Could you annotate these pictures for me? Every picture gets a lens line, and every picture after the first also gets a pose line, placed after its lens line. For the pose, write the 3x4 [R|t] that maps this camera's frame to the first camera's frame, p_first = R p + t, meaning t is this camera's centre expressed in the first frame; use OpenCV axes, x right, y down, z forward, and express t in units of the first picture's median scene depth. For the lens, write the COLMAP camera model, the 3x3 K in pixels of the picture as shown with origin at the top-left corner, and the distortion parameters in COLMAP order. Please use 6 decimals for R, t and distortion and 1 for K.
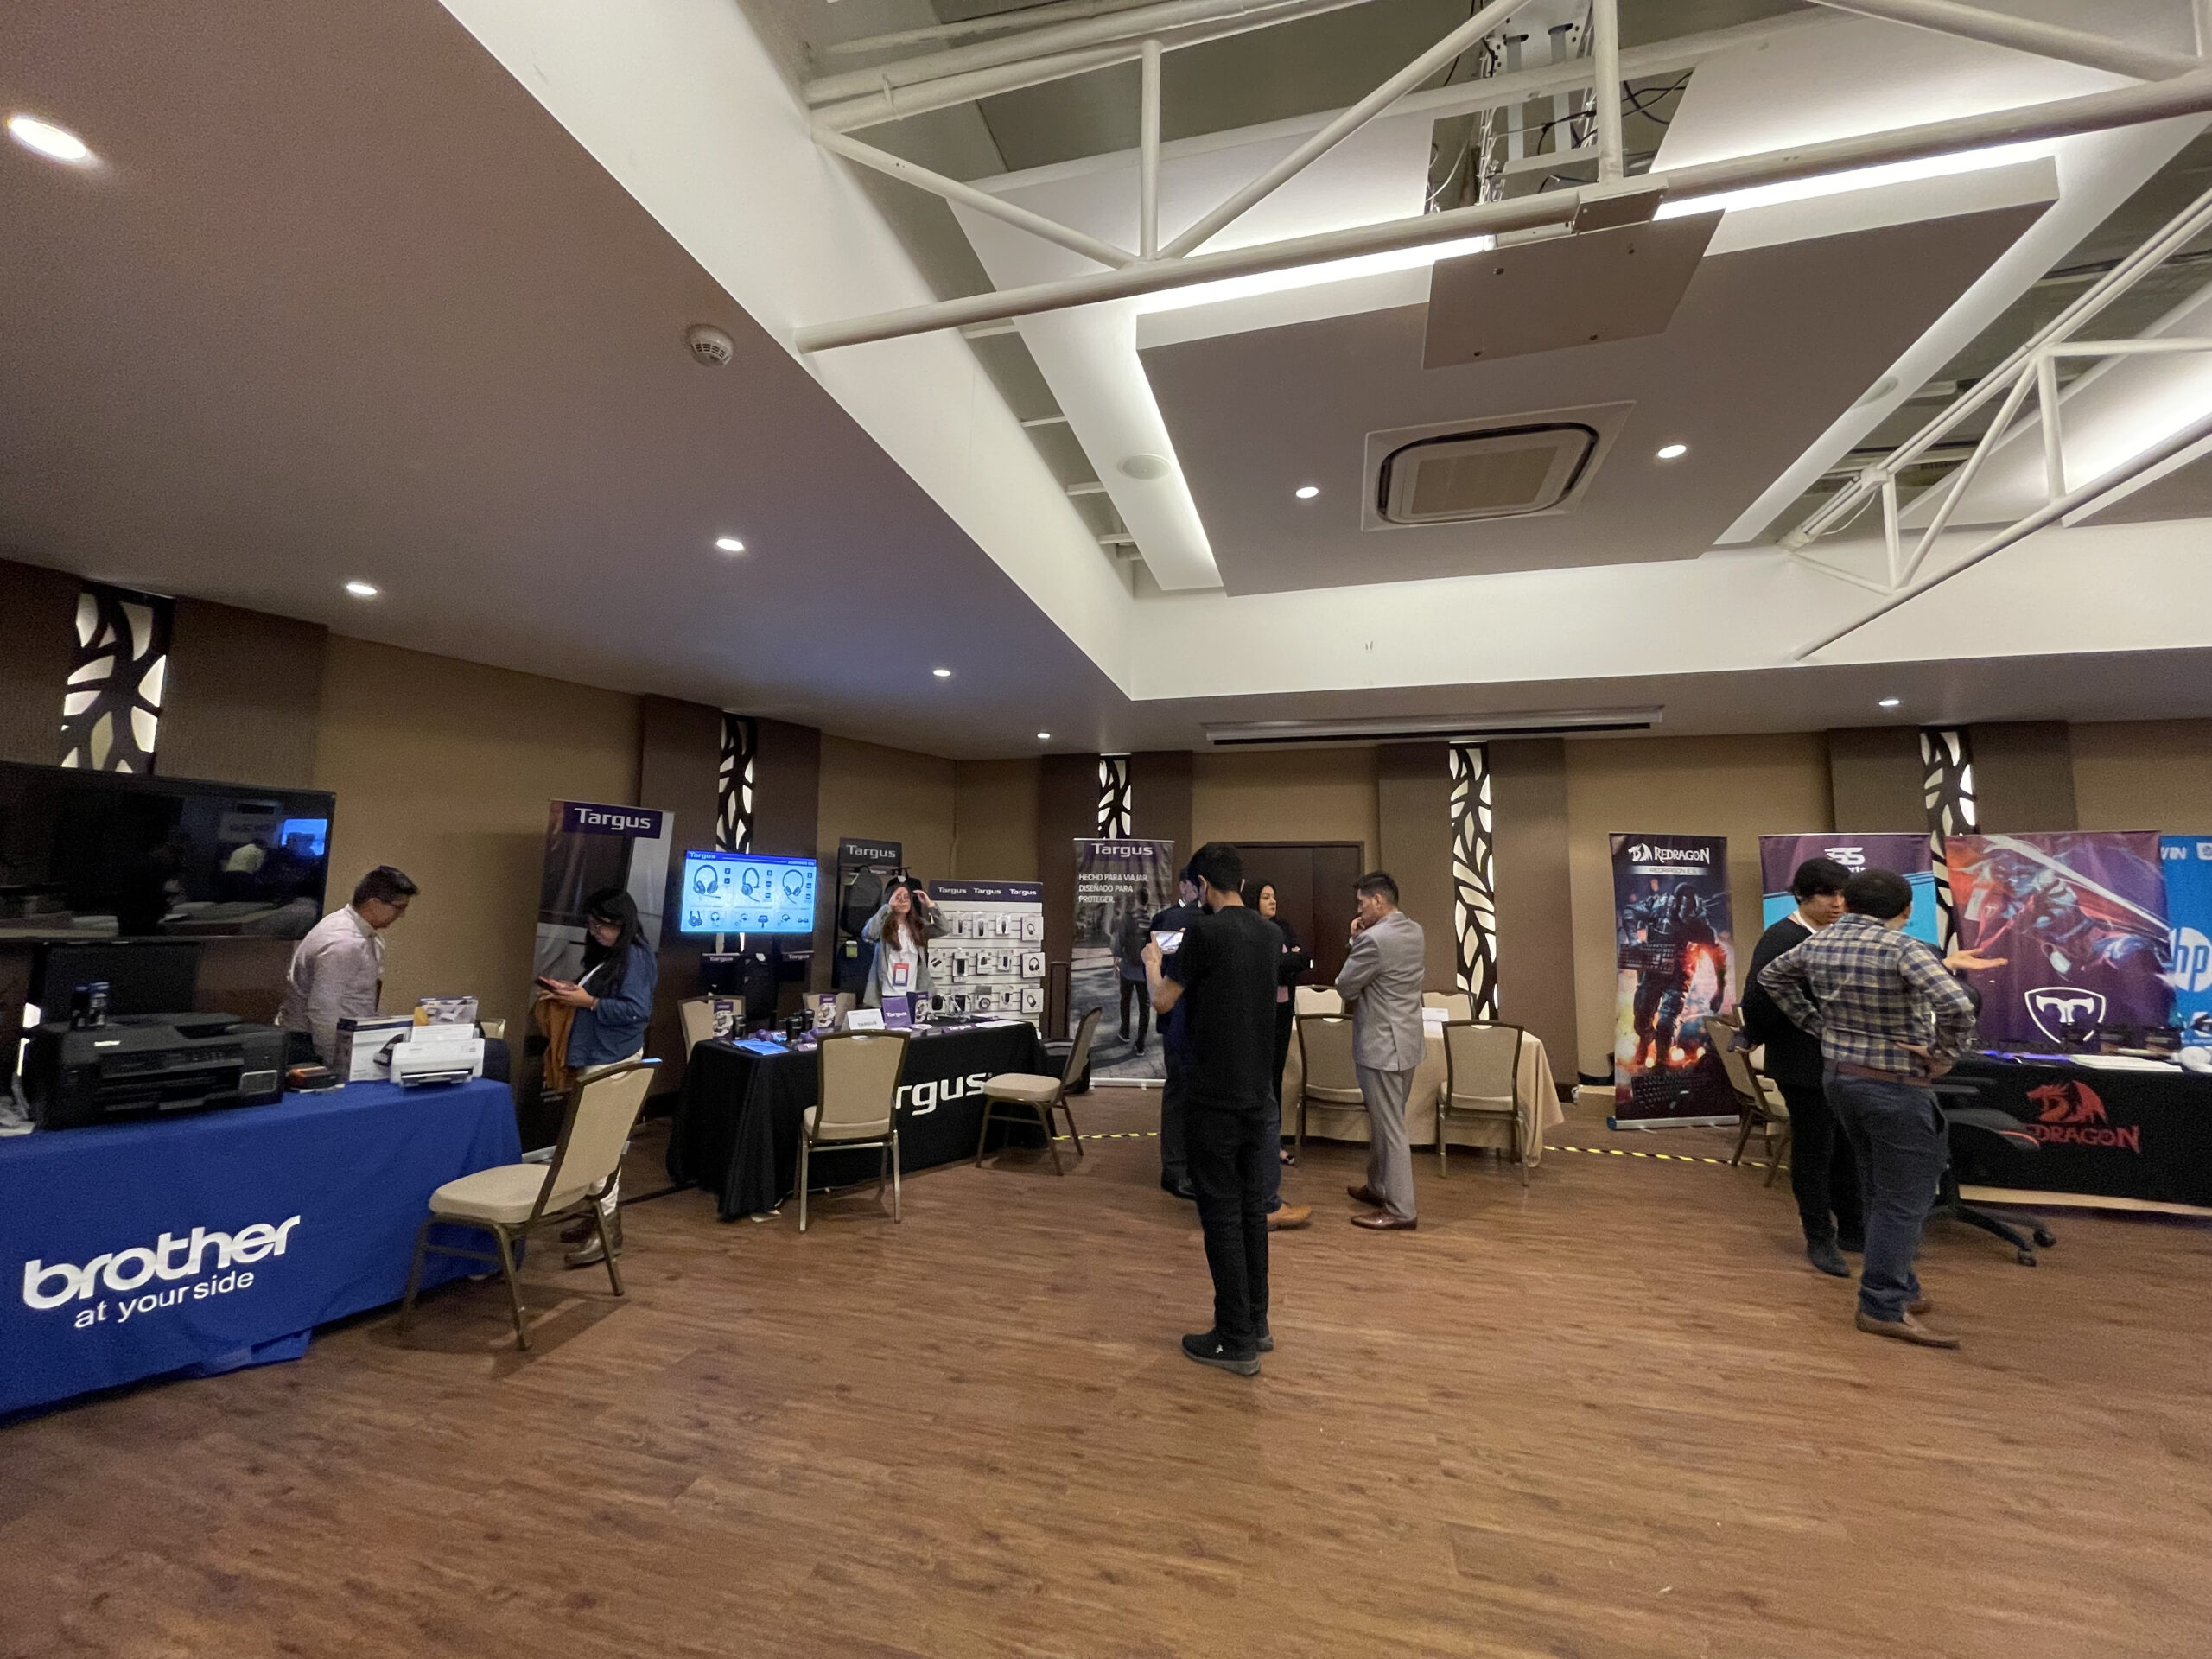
lens RADIAL K [[904.9, 0, 1091.9], [0, 904.9, 825.0], [0, 0, 1]] dist [-0.008311, -0.001143]
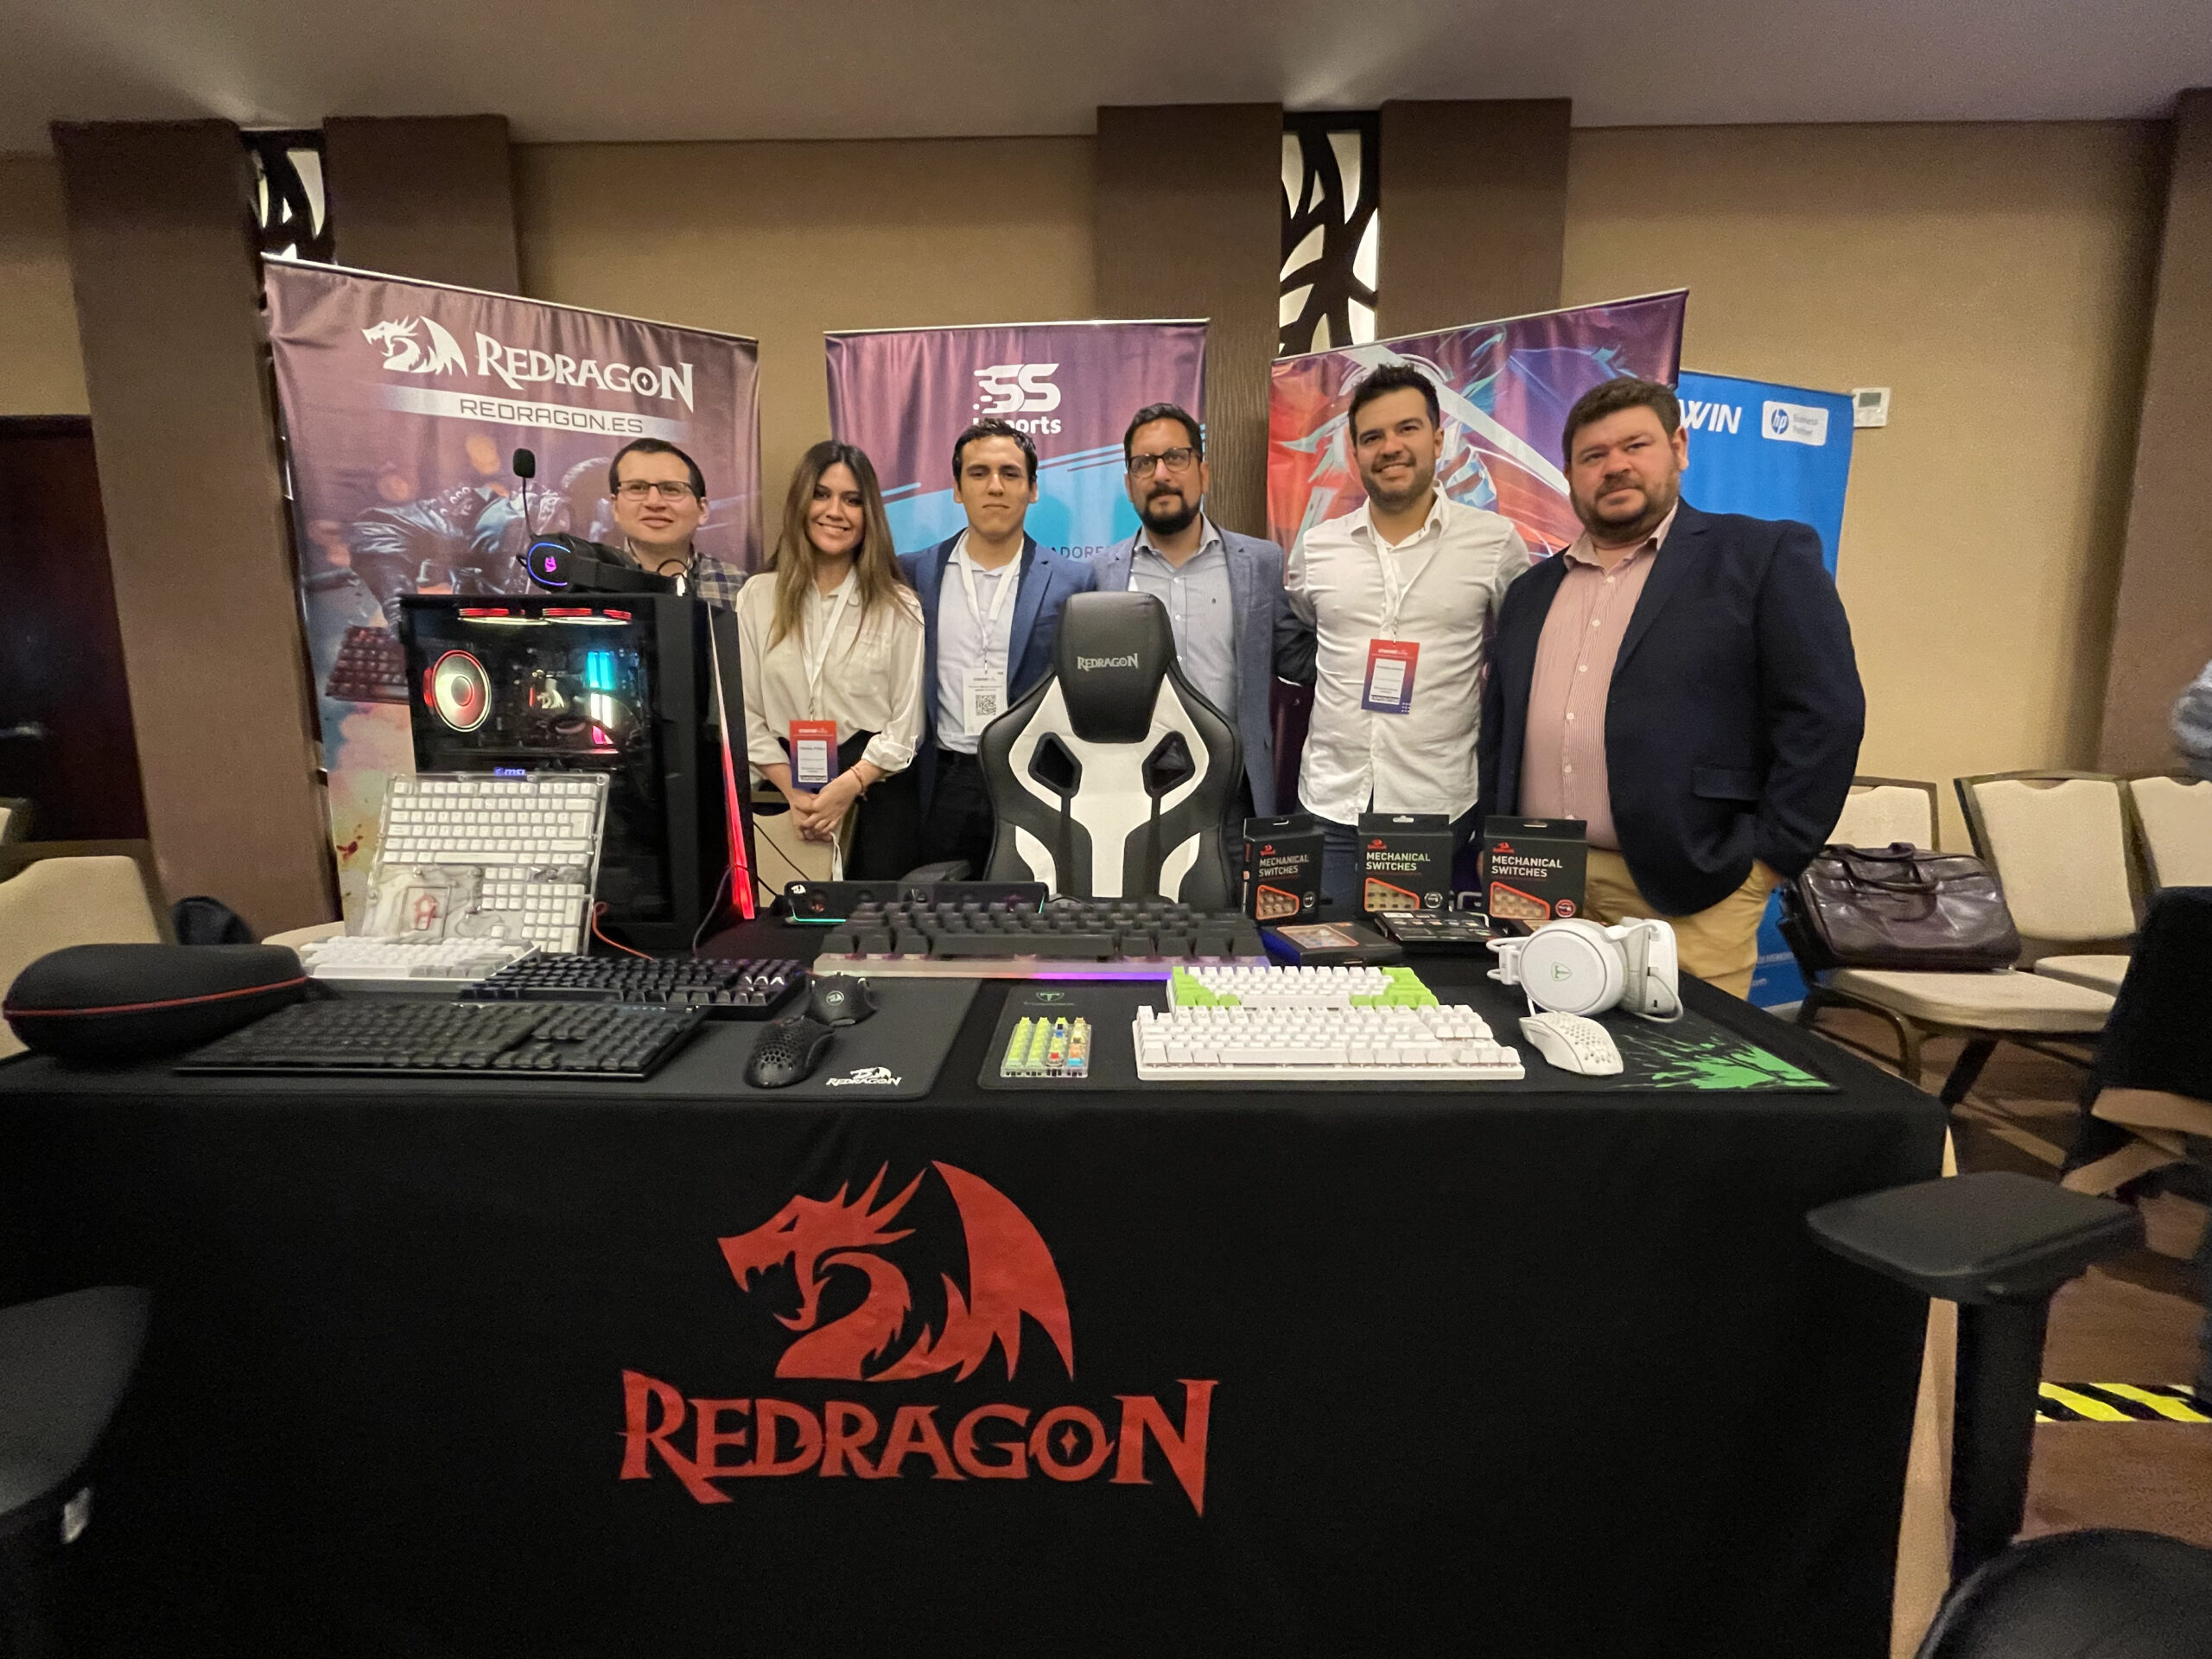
lens RADIAL K [[904.9, 0, 1112.5], [0, 904.9, 835.1], [0, 0, 1]] dist [-0.008311, -0.001143]
pose [[0.964102, -0.056561, 0.259440, 1.088162], [-0.005890, 0.972254, 0.233853, 0.181267], [-0.265468, -0.226987, 0.937019, 0.838662]]
